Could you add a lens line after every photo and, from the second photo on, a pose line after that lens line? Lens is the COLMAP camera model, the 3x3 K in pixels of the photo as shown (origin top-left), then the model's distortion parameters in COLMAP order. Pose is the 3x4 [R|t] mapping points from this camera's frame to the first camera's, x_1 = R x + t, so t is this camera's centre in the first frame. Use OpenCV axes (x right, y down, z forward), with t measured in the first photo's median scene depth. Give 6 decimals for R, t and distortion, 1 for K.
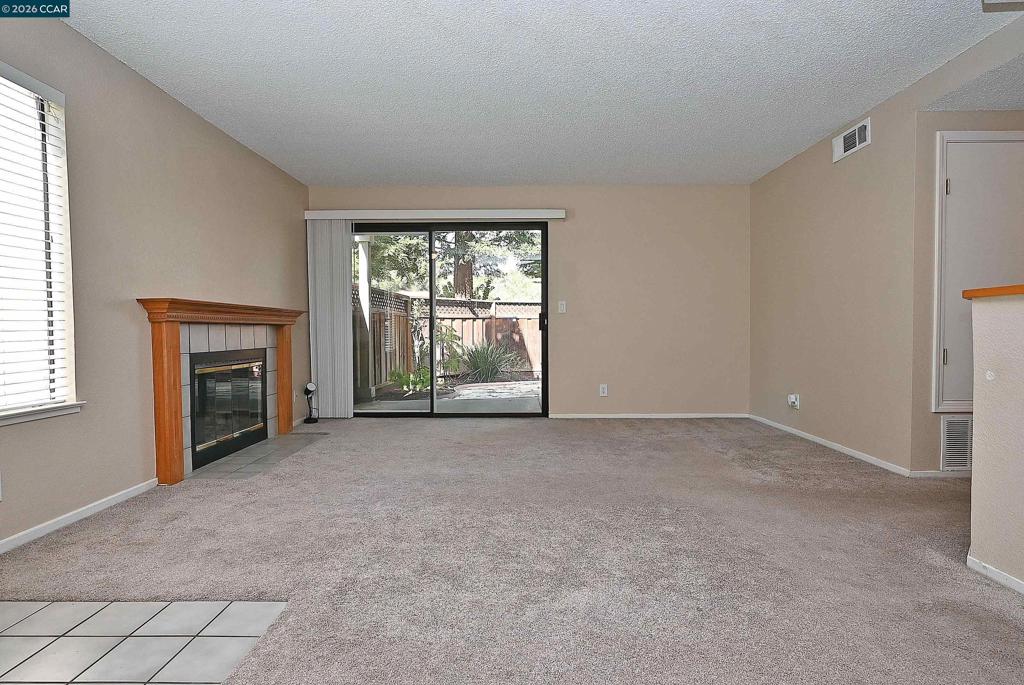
lens RADIAL K [[515.4, 0, 512.0], [0, 515.4, 342.5], [0, 0, 1]] dist [-0.003210, 0.000352]
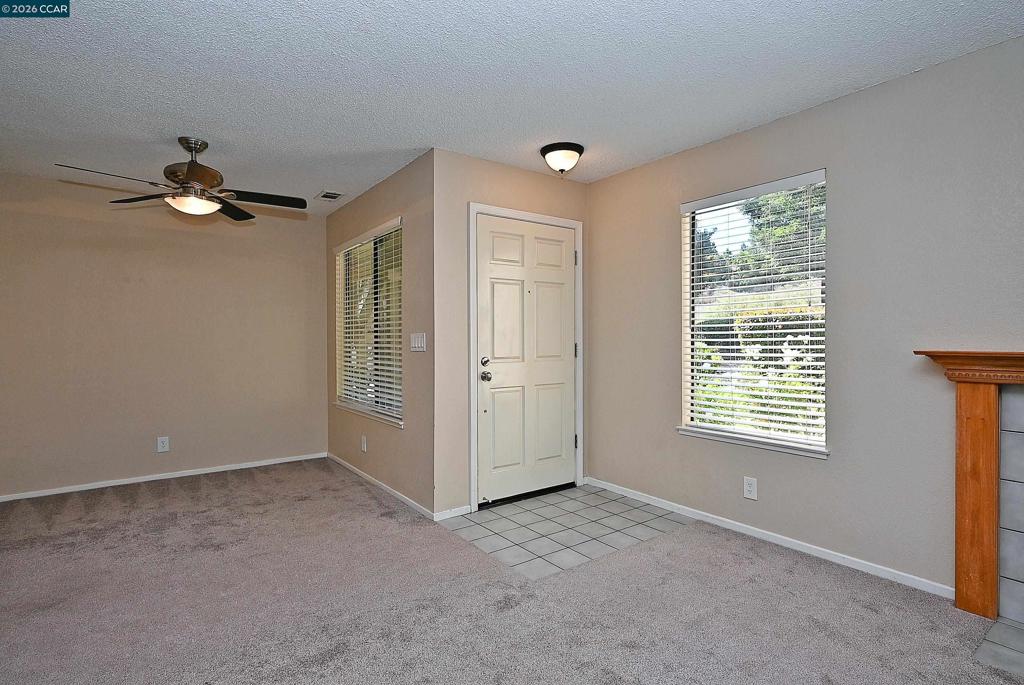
lens RADIAL K [[511.9, 0, 512.0], [0, 511.9, 342.5], [0, 0, 1]] dist [-0.004708, 0.000399]
pose [[-0.799768, 0.016076, -0.600094, 0.216479], [-0.003931, 0.999480, 0.032014, -0.096051], [0.600296, 0.027963, -0.799289, 0.984601]]
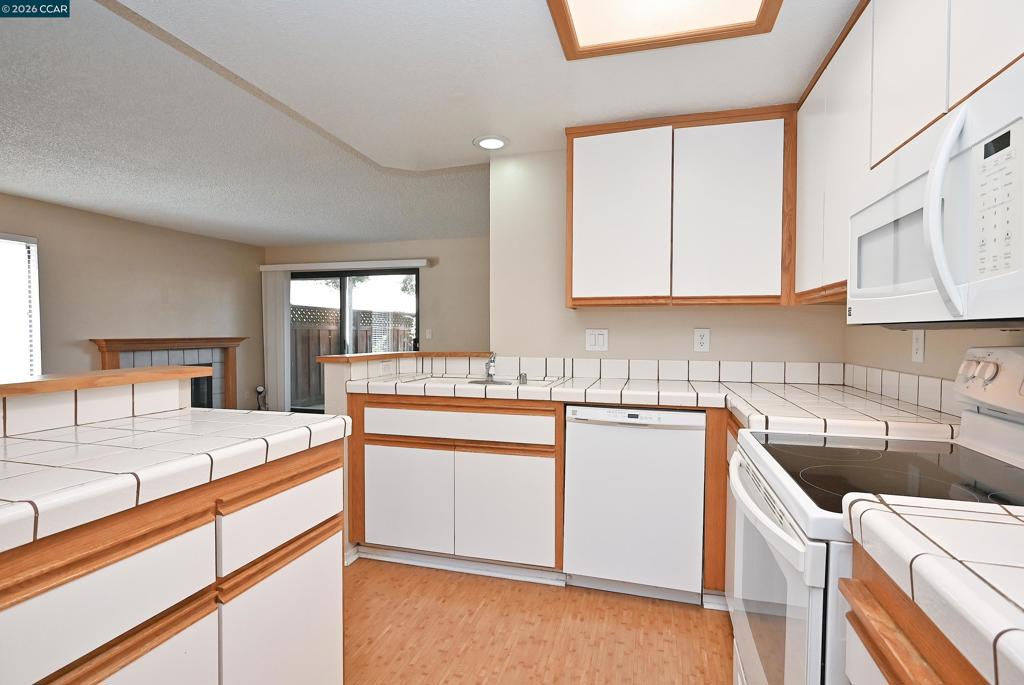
lens RADIAL K [[507.7, 0, 512.0], [0, 507.7, 342.5], [0, 0, 1]] dist [-0.005145, 0.000479]
pose [[0.964928, 0.012230, -0.262230, 0.911027], [-0.012608, 0.999920, 0.000240, -0.073053], [0.262212, 0.003074, 0.965005, -0.247842]]
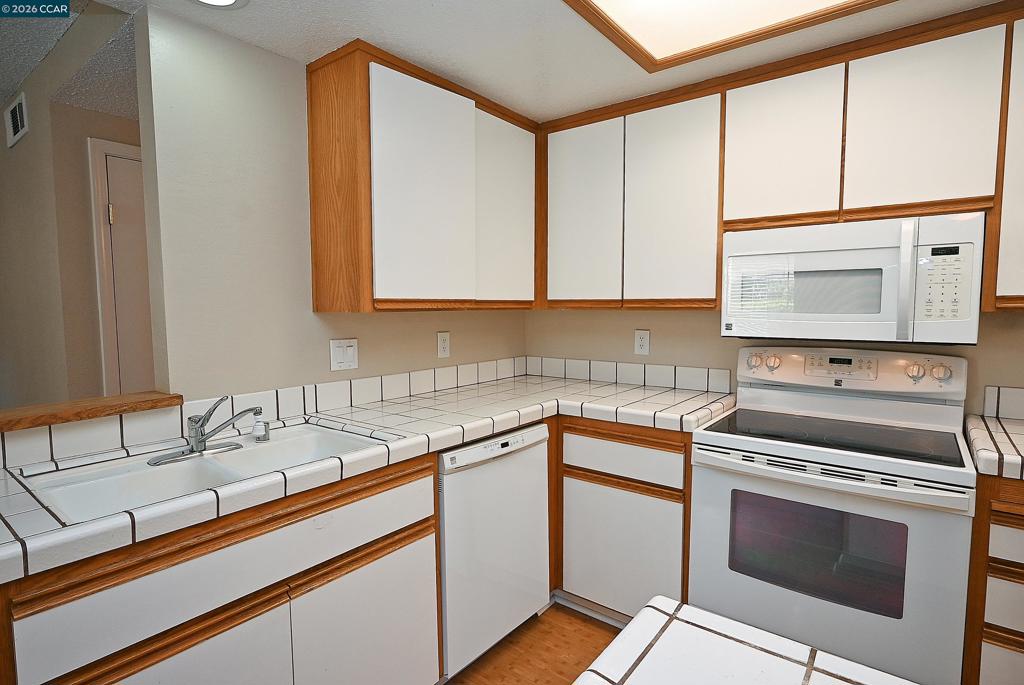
lens RADIAL K [[522.3, 0, 512.0], [0, 522.3, 342.5], [0, 0, 1]] dist [-0.004443, -0.000363]
pose [[0.604017, -0.057318, 0.794908, 0.490821], [0.023332, 0.998255, 0.054251, -0.118223], [-0.796630, -0.014222, 0.604300, 0.045447]]
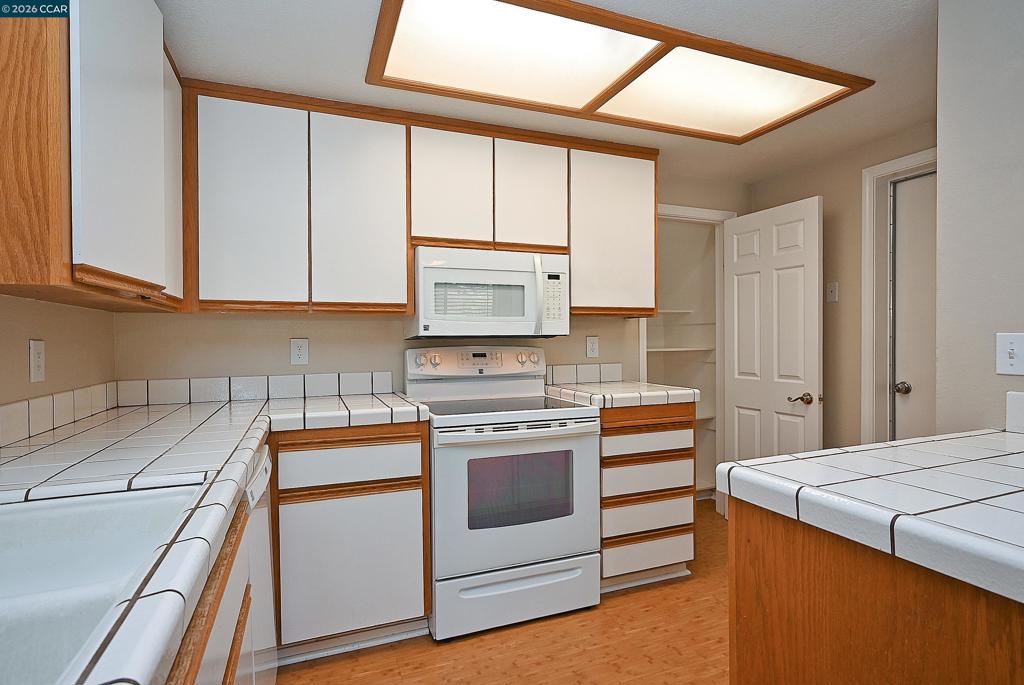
lens RADIAL K [[515.4, 0, 512.0], [0, 515.4, 342.5], [0, 0, 1]] dist [-0.003210, 0.000352]
pose [[-0.383118, -0.000991, 0.923699, 0.449381], [0.033758, 0.999316, 0.015073, -0.088025], [-0.923082, 0.036957, -0.382823, 0.335860]]
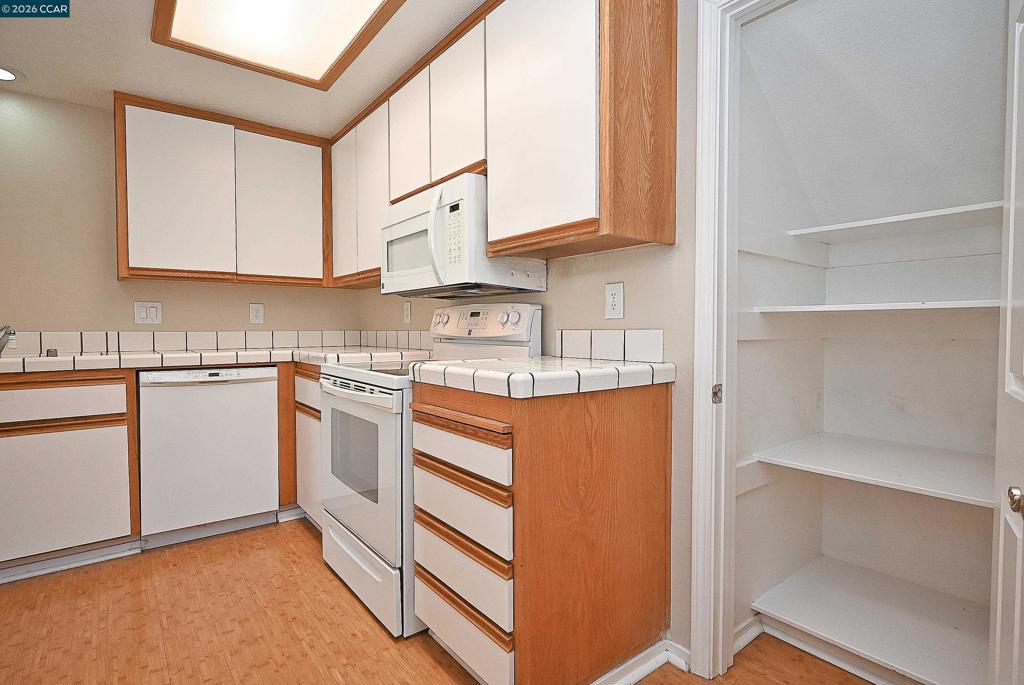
lens RADIAL K [[507.7, 0, 512.0], [0, 507.7, 342.5], [0, 0, 1]] dist [-0.005145, 0.000479]
pose [[0.779248, -0.017168, 0.626481, 0.780367], [0.016213, 0.999842, 0.007232, -0.029859], [-0.626506, 0.004522, 0.779403, -0.411654]]
